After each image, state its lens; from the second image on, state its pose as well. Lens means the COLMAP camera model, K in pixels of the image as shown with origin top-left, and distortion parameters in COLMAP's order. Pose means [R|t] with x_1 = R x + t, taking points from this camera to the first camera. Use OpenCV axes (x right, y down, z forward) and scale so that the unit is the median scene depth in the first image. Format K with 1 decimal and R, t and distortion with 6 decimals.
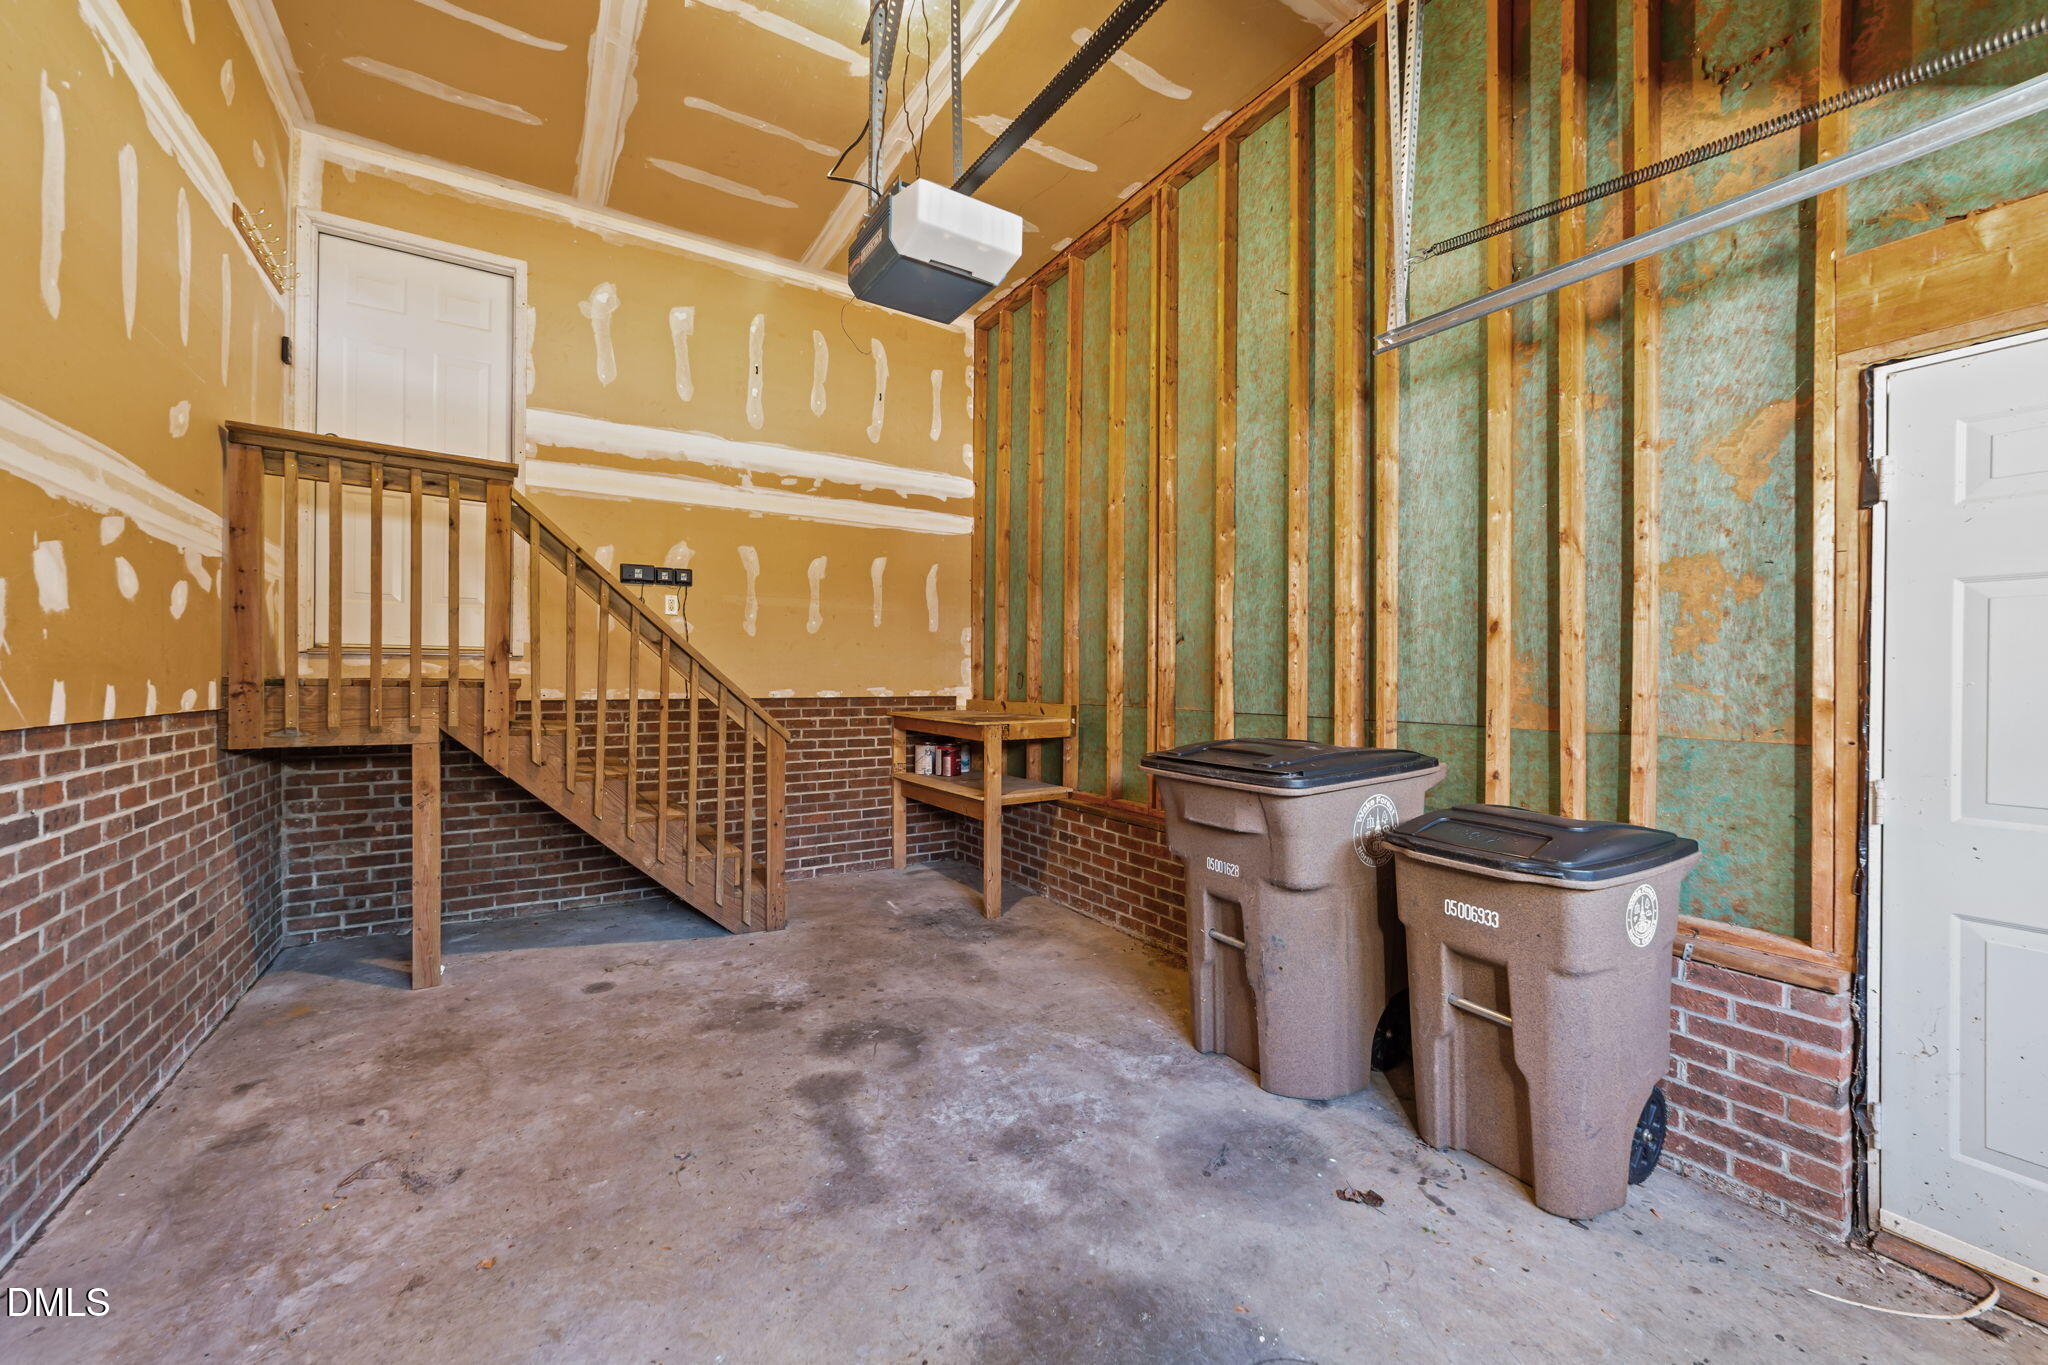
lens RADIAL K [[785.5, 0, 1029.3], [0, 785.5, 681.4], [0, 0, 1]] dist [-0.007602, 0.001475]
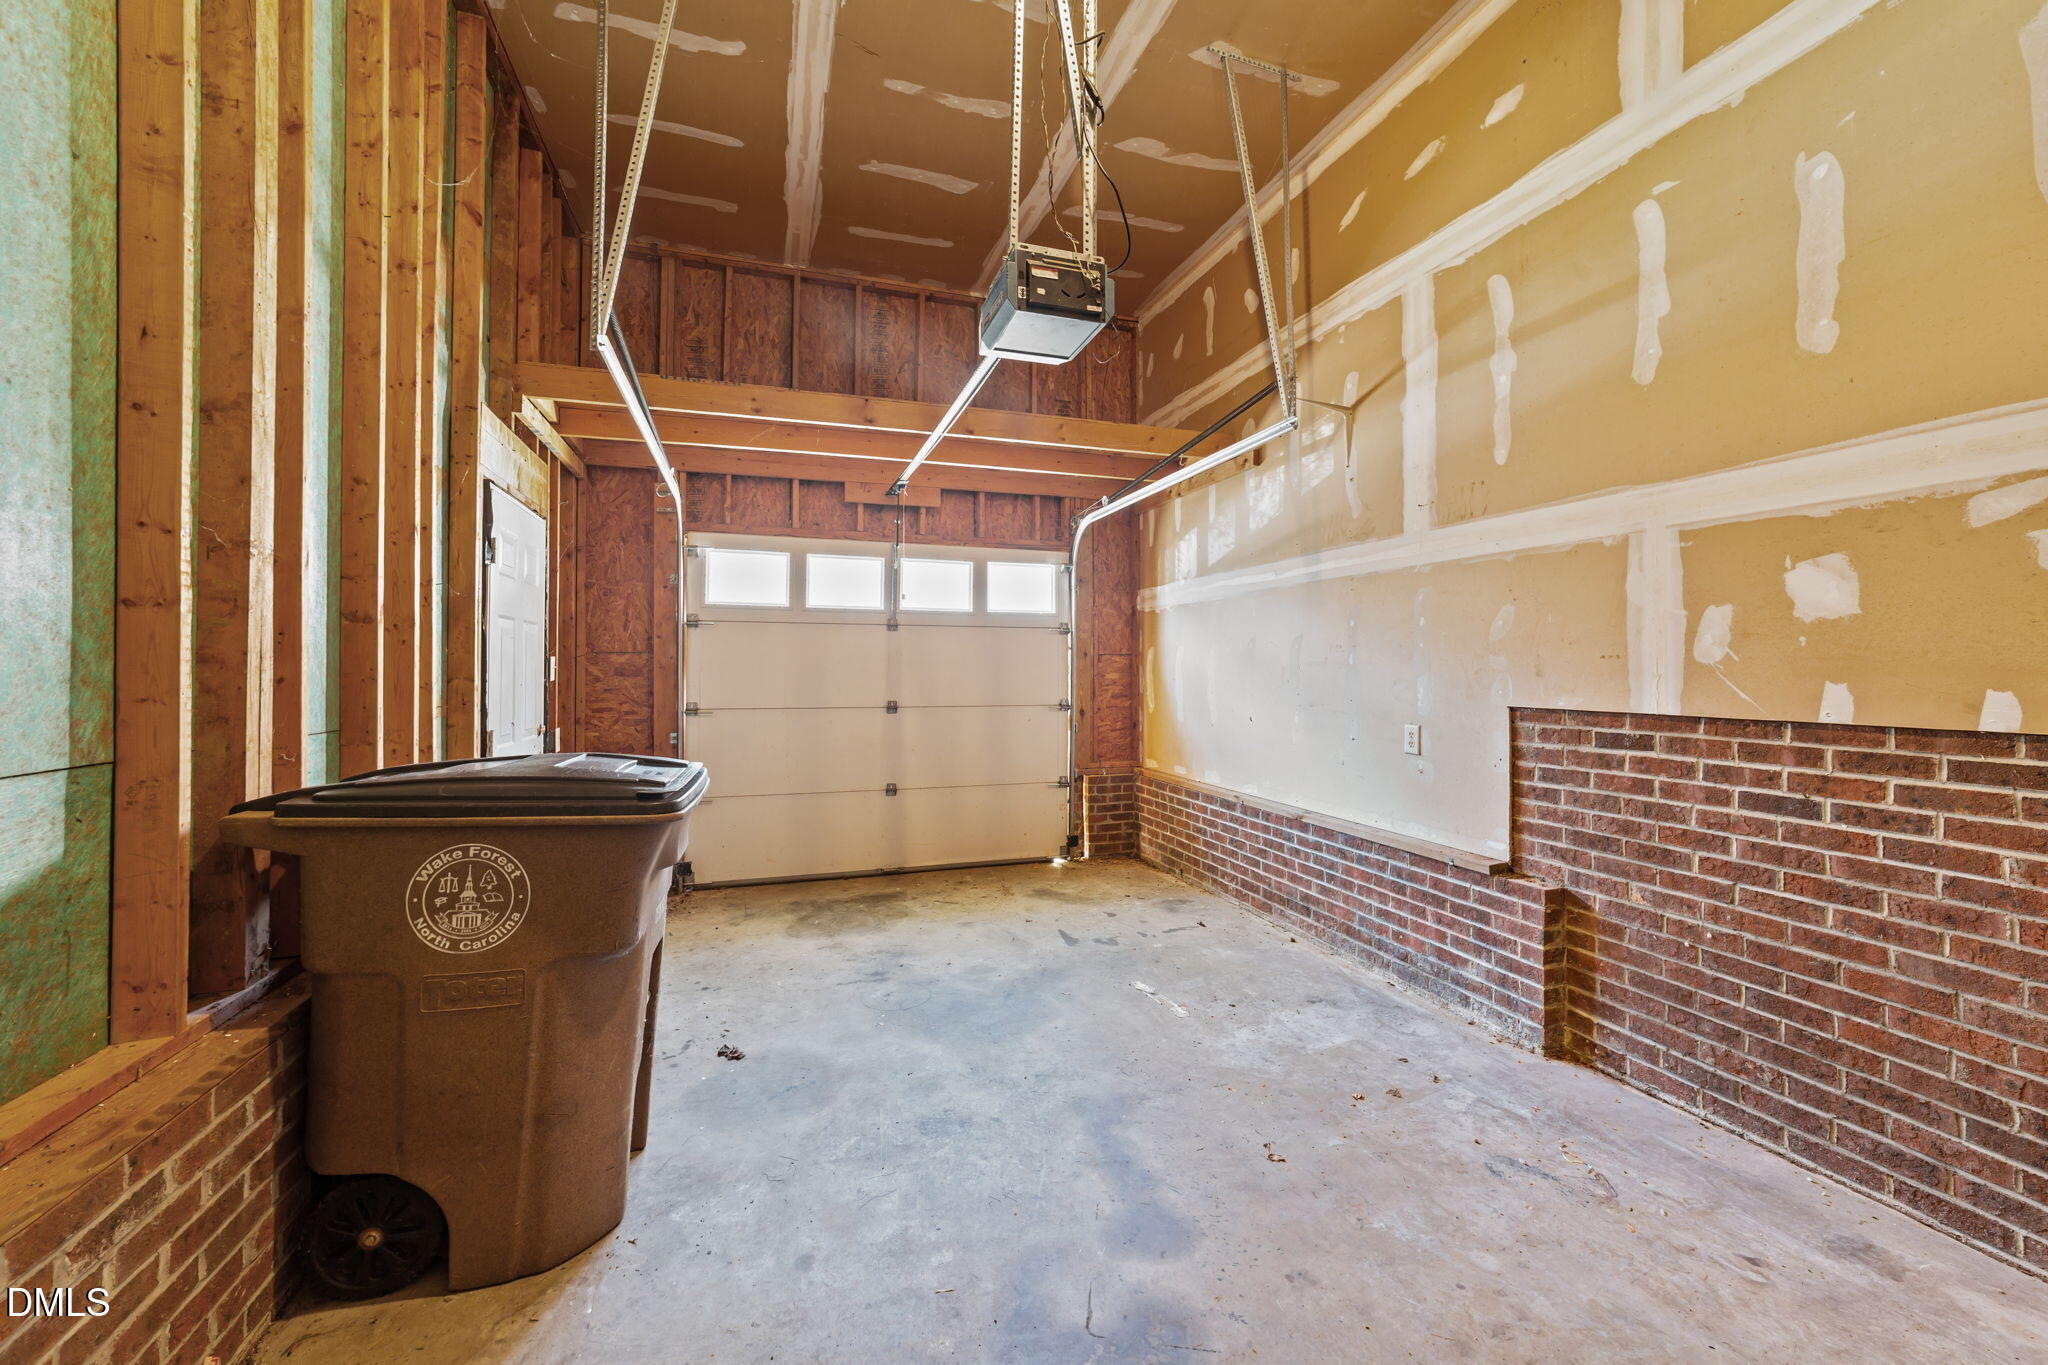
lens RADIAL K [[785.5, 0, 1024.1], [0, 785.5, 677.7], [0, 0, 1]] dist [-0.007602, 0.001475]
pose [[-0.965107, -0.007609, 0.261746, -0.373783], [-0.007862, 0.999969, 0.000081, 0.000701], [-0.261739, -0.001980, -0.965137, 1.959728]]
